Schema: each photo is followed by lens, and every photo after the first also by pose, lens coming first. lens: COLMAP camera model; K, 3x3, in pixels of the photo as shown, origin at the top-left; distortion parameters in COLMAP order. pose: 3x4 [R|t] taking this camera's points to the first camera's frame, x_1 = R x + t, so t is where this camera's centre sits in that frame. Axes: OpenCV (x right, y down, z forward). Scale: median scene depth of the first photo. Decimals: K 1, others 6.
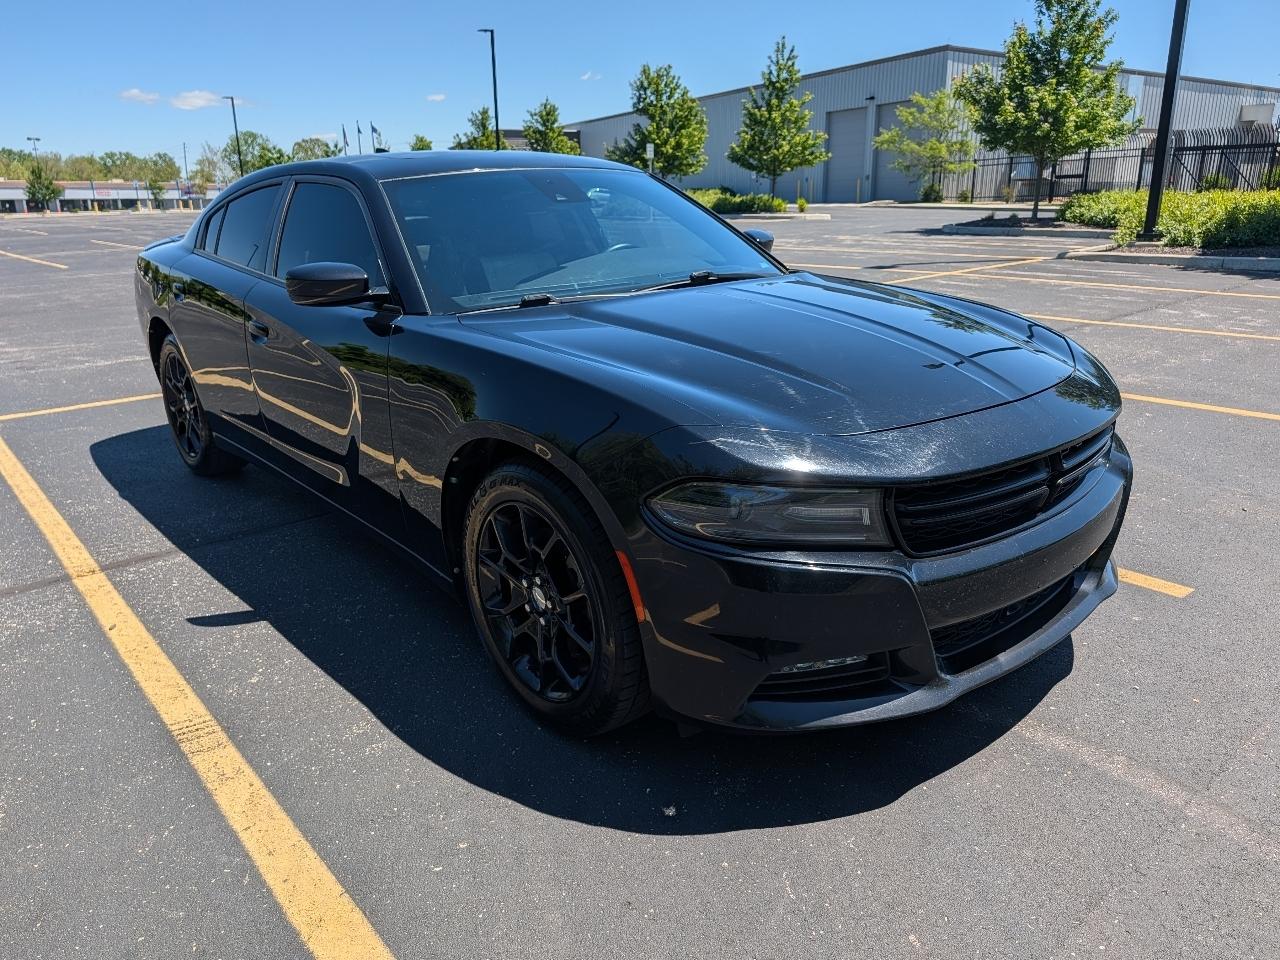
lens RADIAL K [[946.0, 0, 627.5], [0, 946.0, 478.6], [0, 0, 1]] dist [0.014913, 0.000988]
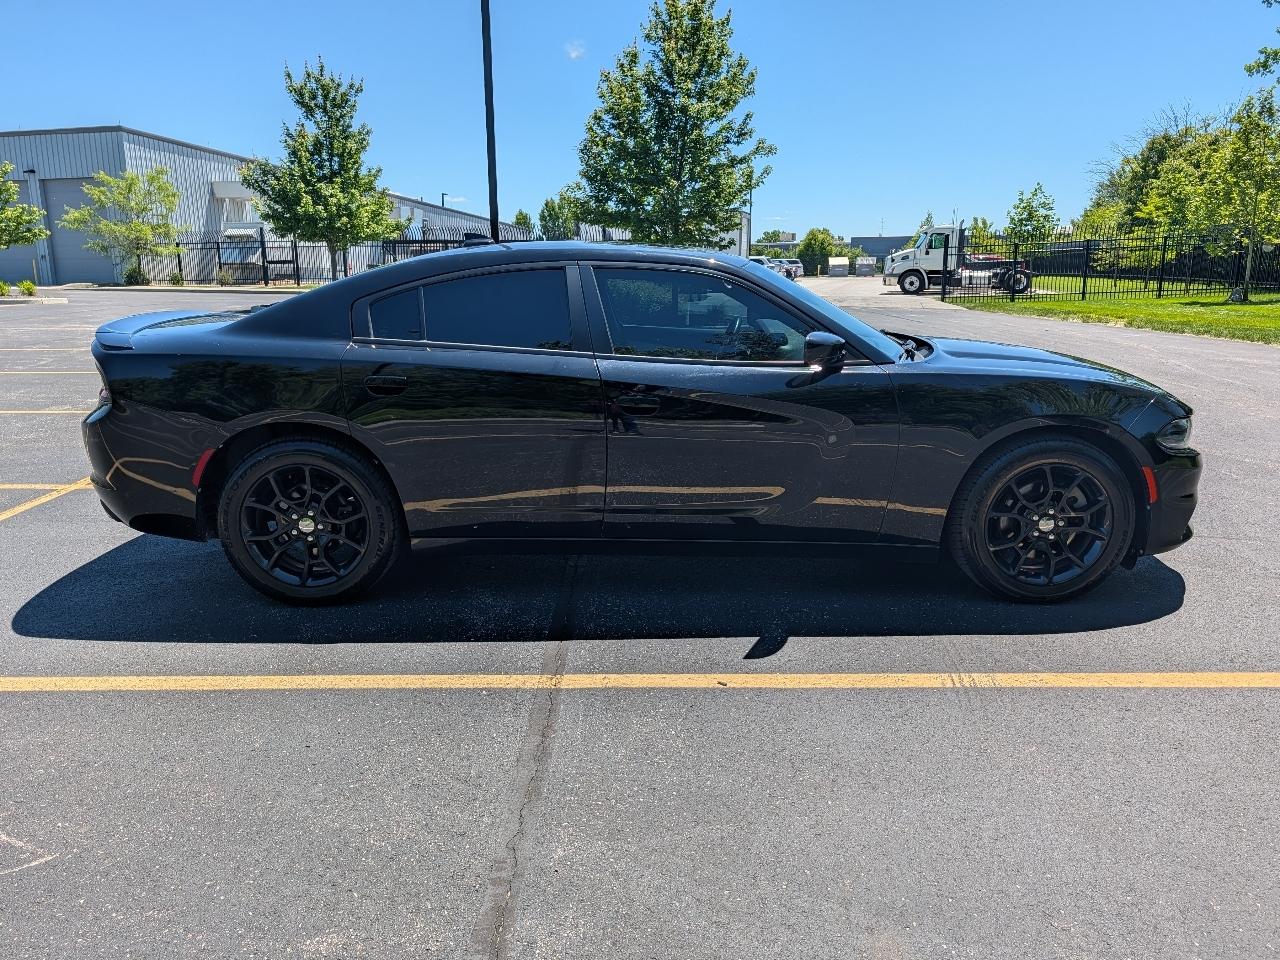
lens RADIAL K [[945.5, 0, 654.4], [0, 945.5, 483.0], [0, 0, 1]] dist [0.014732, -0.002932]
pose [[0.596543, -0.167958, 0.784810, -0.189330], [0.227876, 0.973060, 0.035034, -0.015439], [-0.769551, 0.157940, 0.618745, 0.049764]]
